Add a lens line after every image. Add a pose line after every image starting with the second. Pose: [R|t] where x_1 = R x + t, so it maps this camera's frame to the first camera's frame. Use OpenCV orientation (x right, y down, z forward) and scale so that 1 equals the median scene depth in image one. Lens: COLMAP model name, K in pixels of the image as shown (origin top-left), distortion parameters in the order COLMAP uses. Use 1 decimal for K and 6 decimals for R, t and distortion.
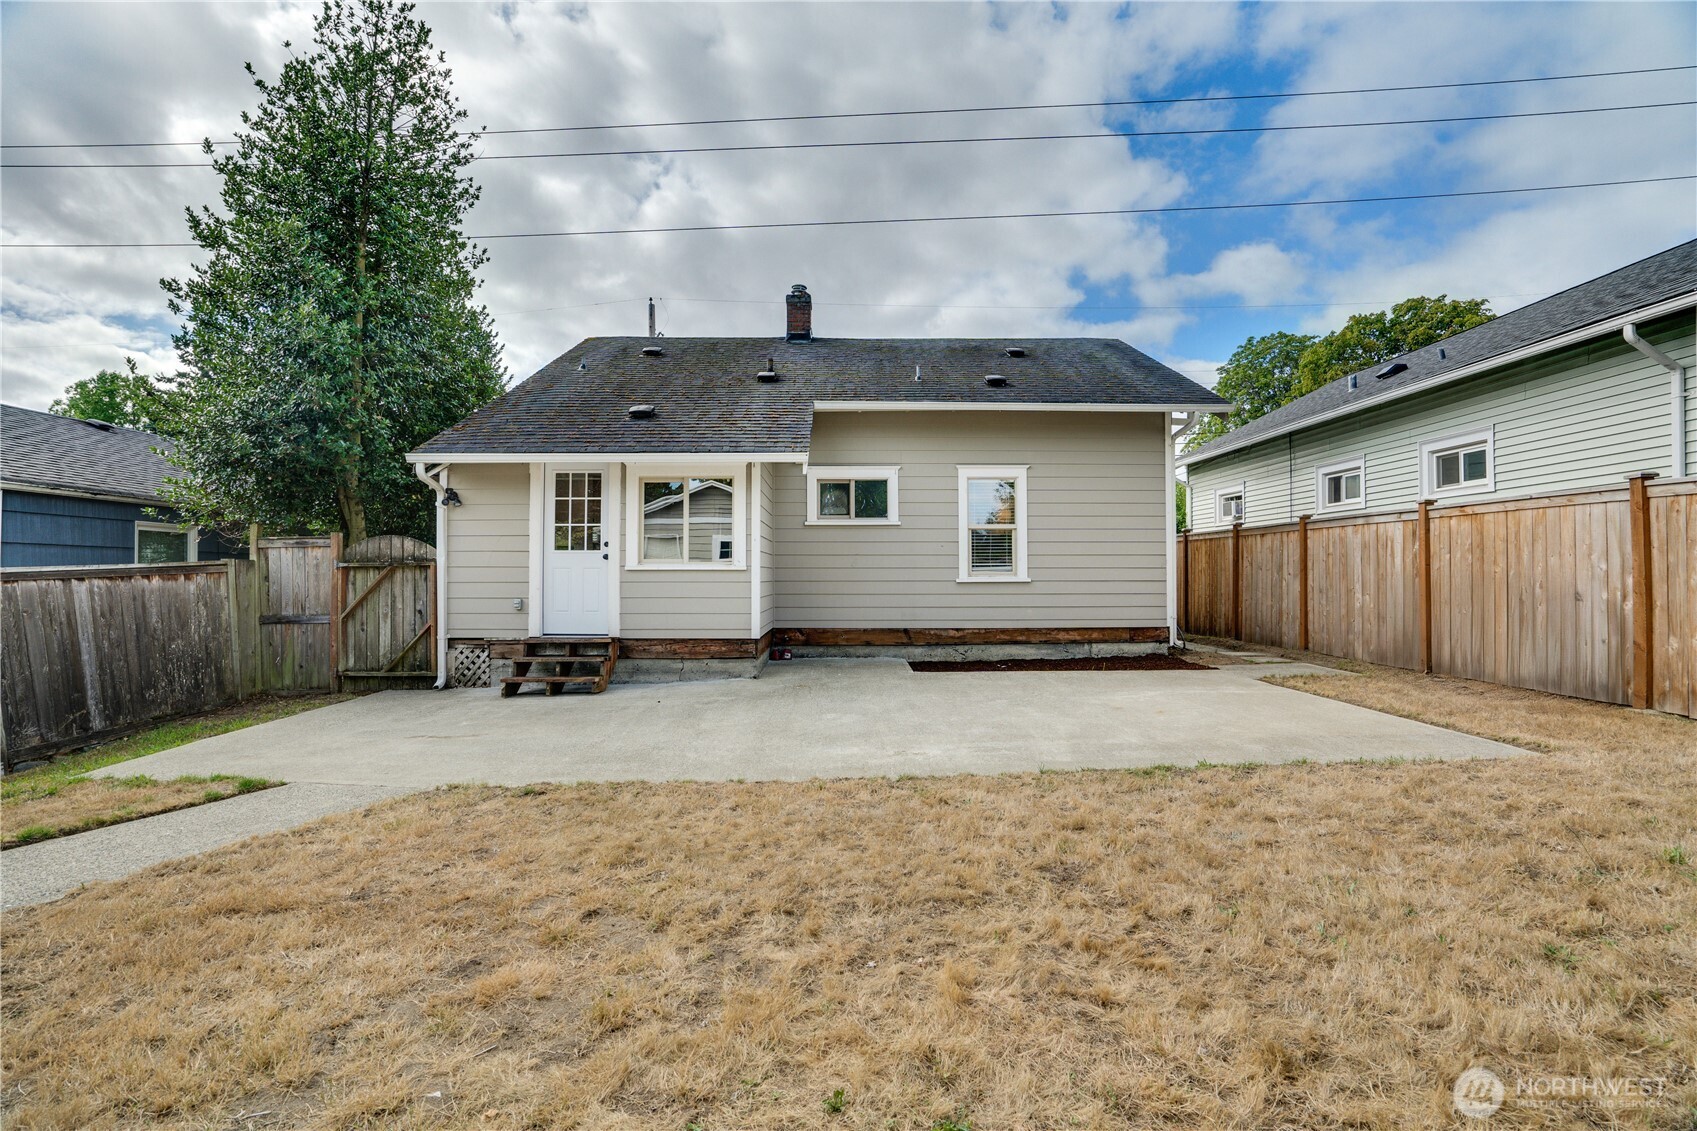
lens RADIAL K [[802.2, 0, 839.2], [0, 802.2, 563.3], [0, 0, 1]] dist [-0.072930, 0.039703]
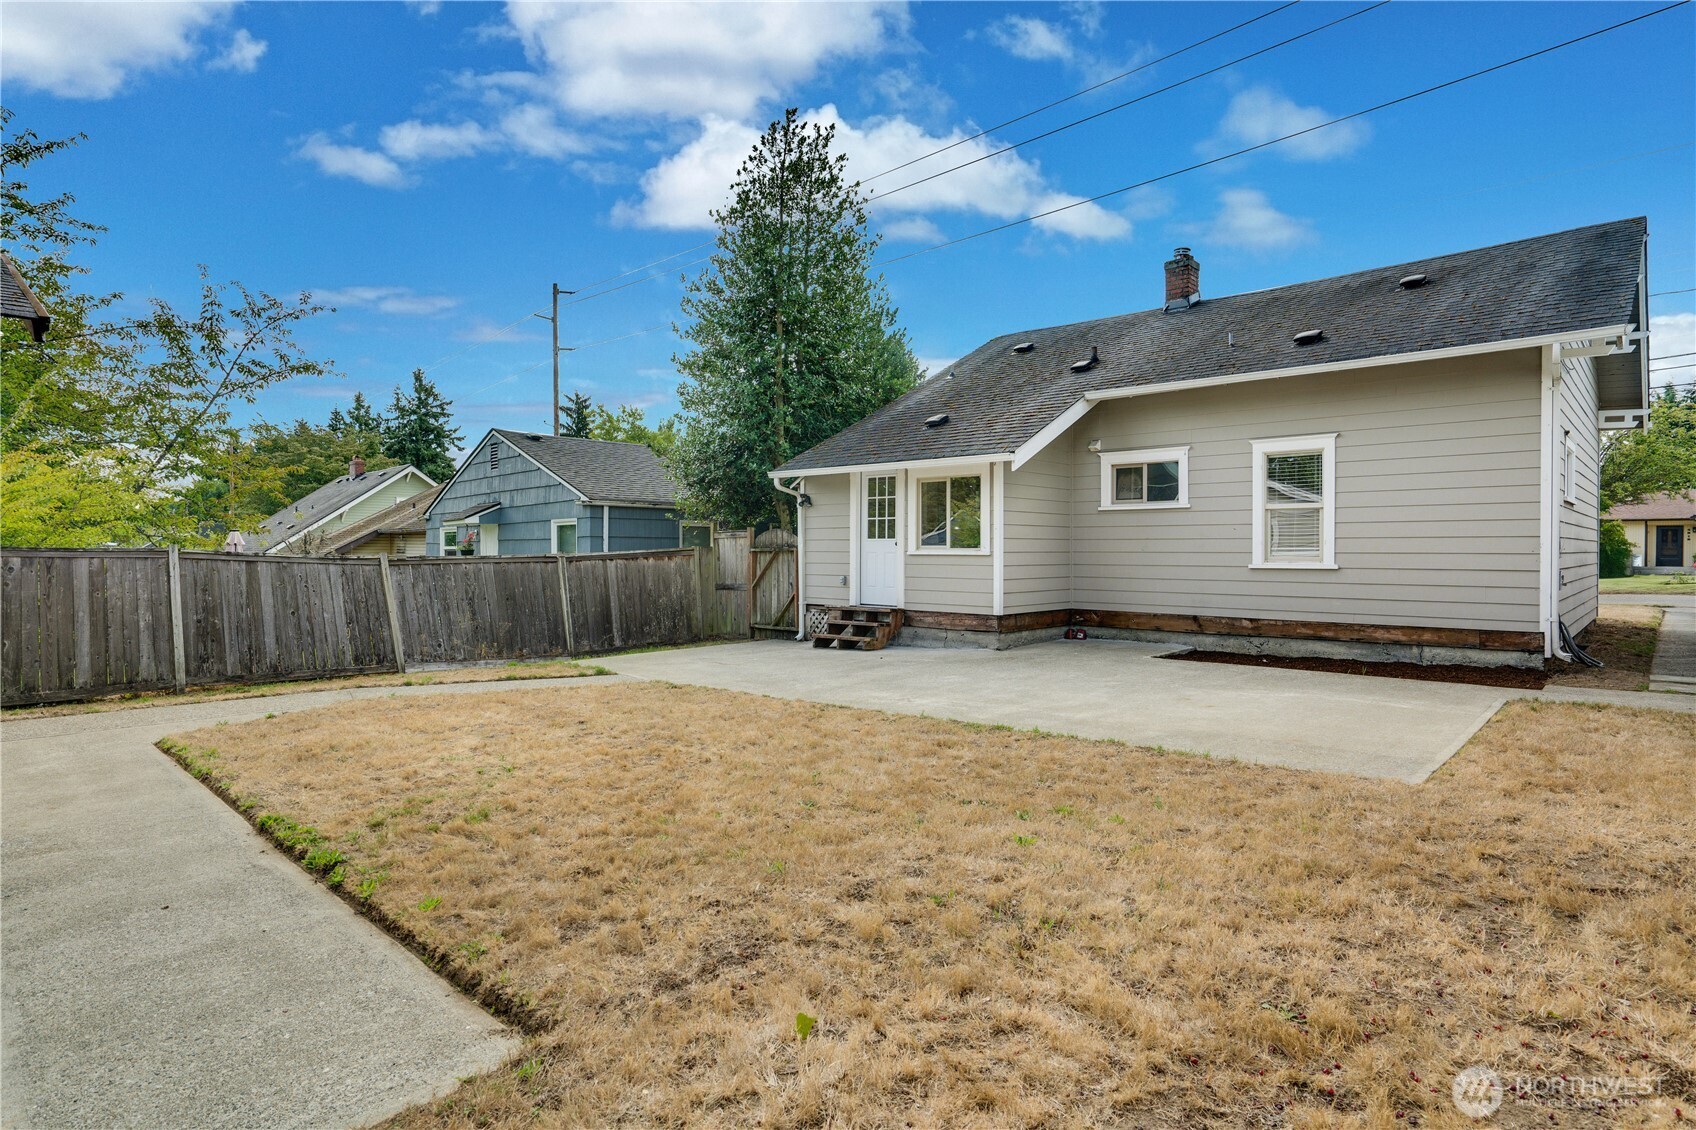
lens RADIAL K [[892.8, 0, 836.8], [0, 892.8, 559.6], [0, 0, 1]] dist [-0.020382, 0.000030]
pose [[0.723051, 0.010089, -0.690721, 0.573455], [0.009267, 0.999662, 0.024303, -0.017455], [0.690733, -0.023973, 0.722713, -0.072004]]
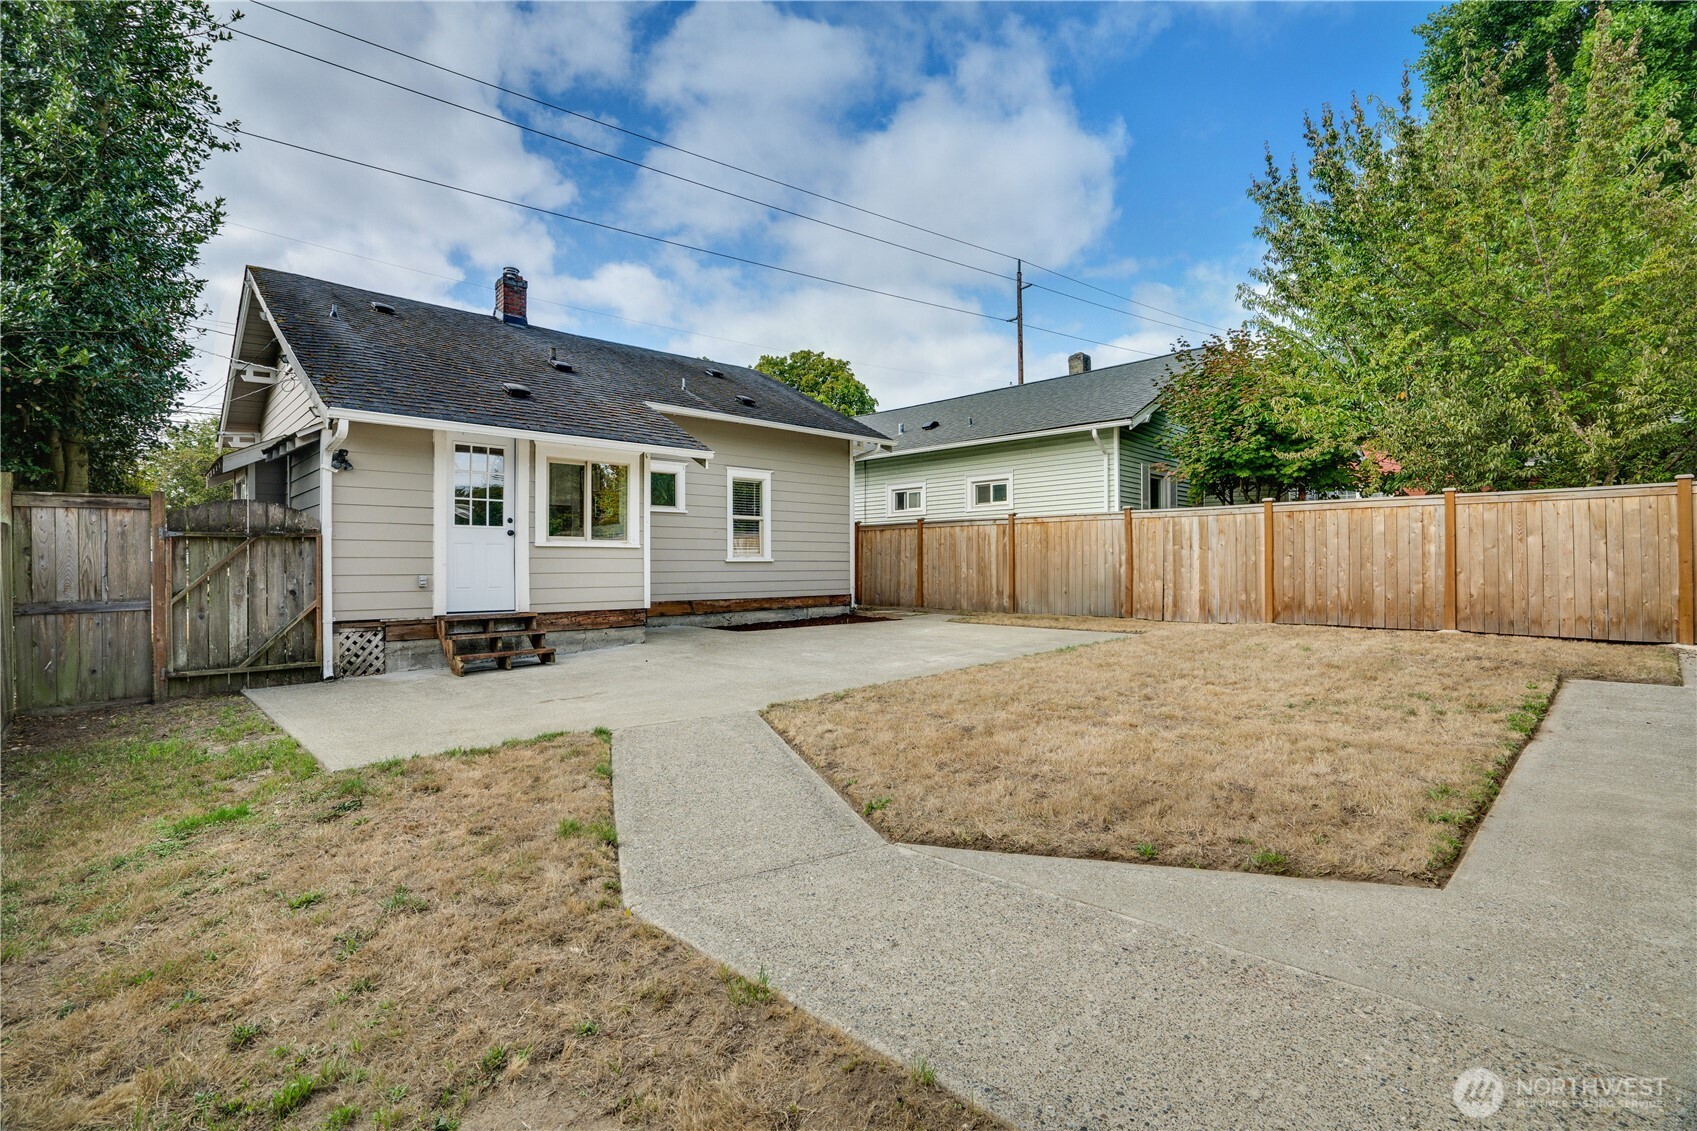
lens RADIAL K [[802.2, 0, 839.2], [0, 802.2, 563.3], [0, 0, 1]] dist [-0.072930, 0.039703]
pose [[0.721772, 0.001501, 0.692129, -0.651865], [-0.007006, 0.999962, 0.005138, 0.020941], [-0.692095, -0.008558, 0.721755, -0.008129]]
